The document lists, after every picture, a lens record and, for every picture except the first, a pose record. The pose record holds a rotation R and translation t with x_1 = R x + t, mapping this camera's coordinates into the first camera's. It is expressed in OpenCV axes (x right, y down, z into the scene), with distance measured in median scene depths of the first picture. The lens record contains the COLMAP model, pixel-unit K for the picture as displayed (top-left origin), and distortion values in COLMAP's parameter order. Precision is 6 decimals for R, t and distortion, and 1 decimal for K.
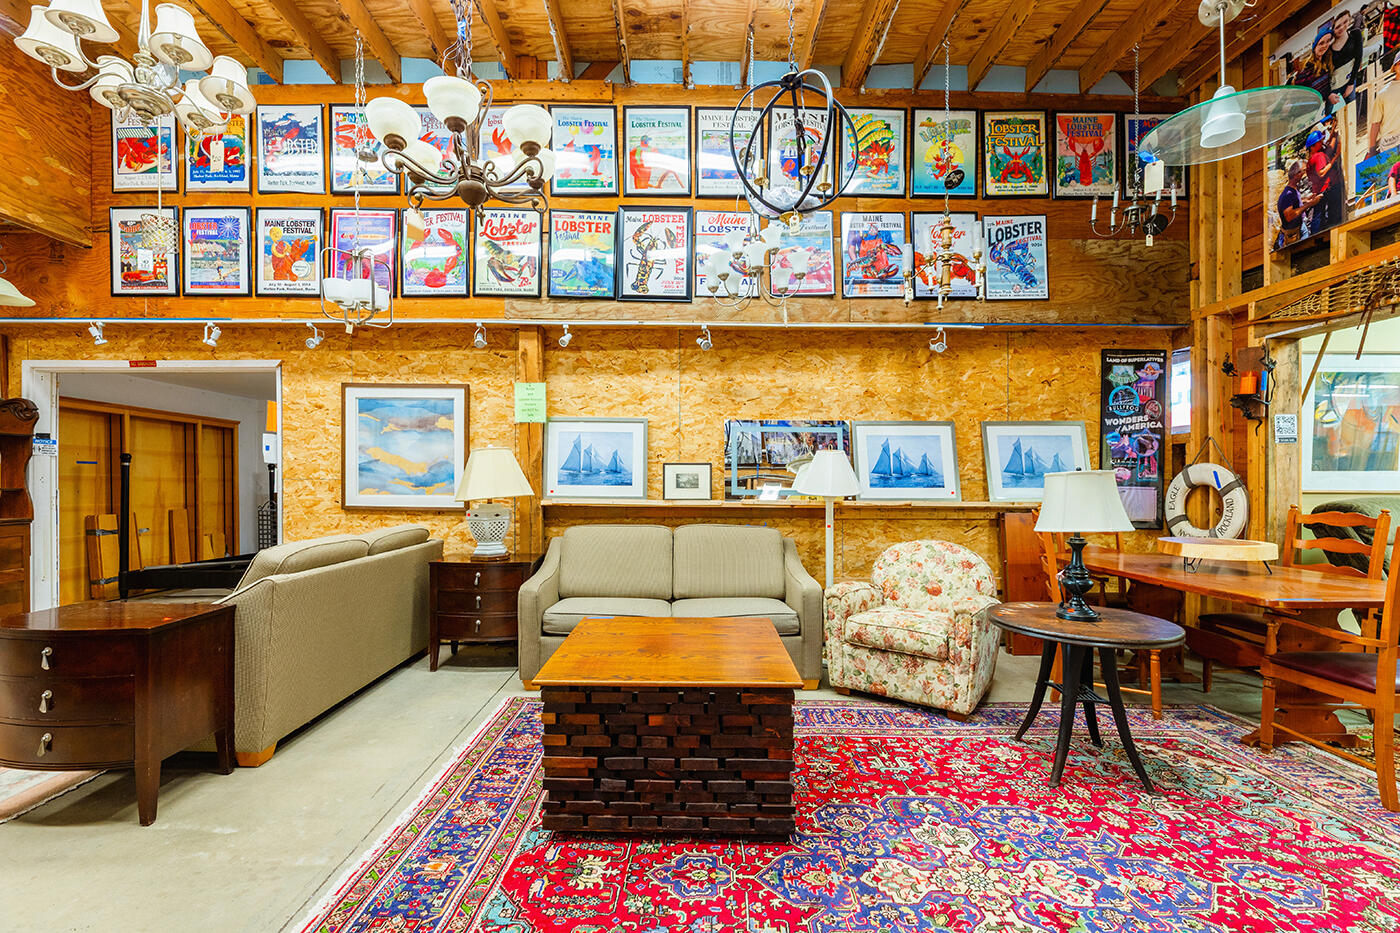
lens RADIAL K [[680.2, 0, 705.6], [0, 680.2, 476.6], [0, 0, 1]] dist [0.000099, 0.000214]
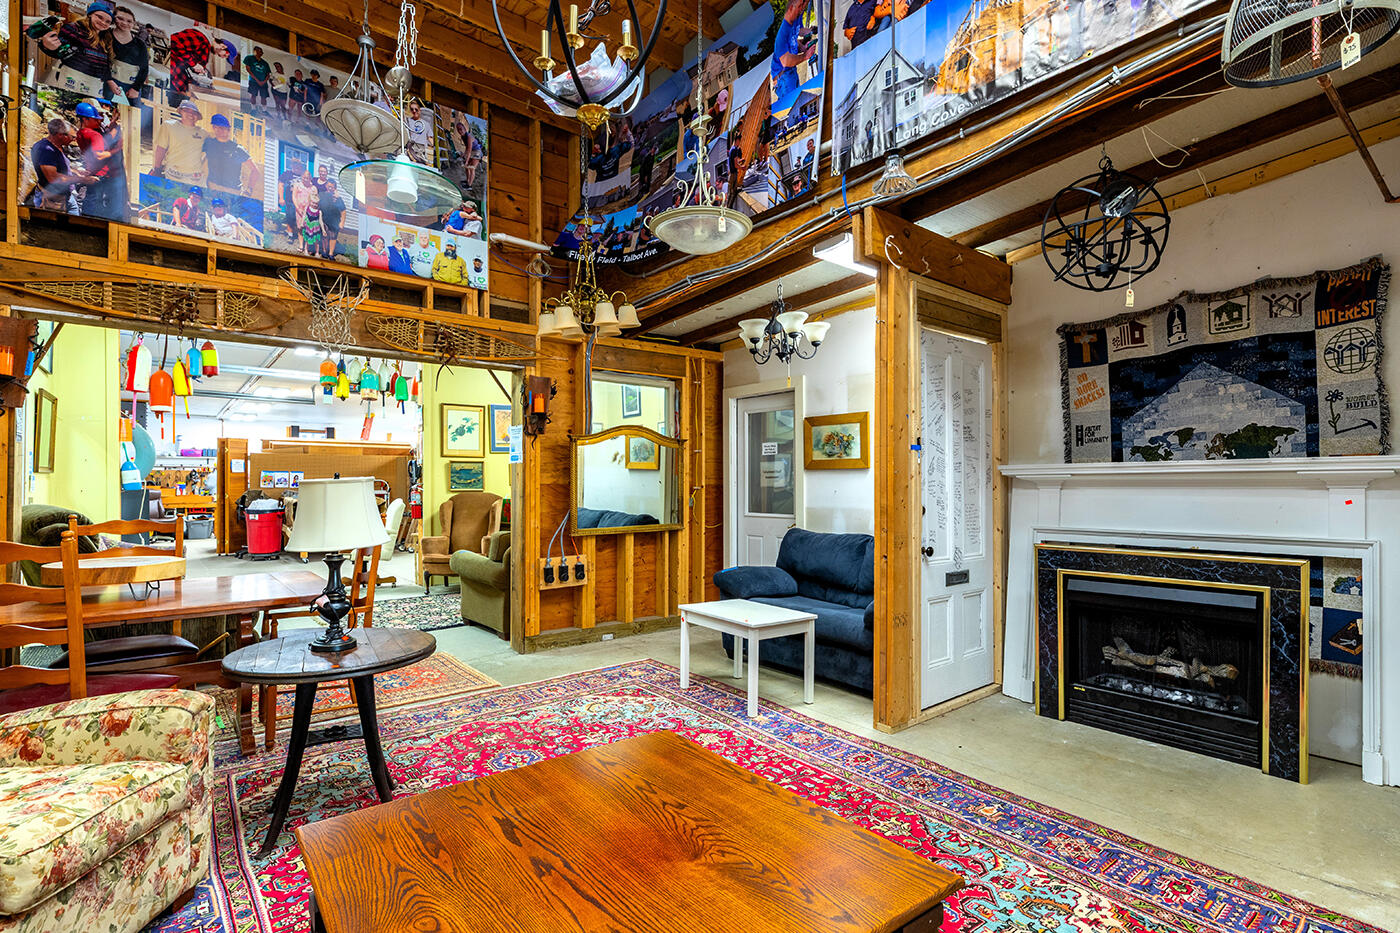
lens RADIAL K [[680.2, 0, 705.6], [0, 680.2, 476.6], [0, 0, 1]] dist [0.000099, 0.000214]
pose [[-0.644245, 0.013325, 0.764703, -0.340667], [-0.001499, 0.999824, -0.018685, 0.007437], [-0.764818, -0.013184, -0.644112, 0.988793]]
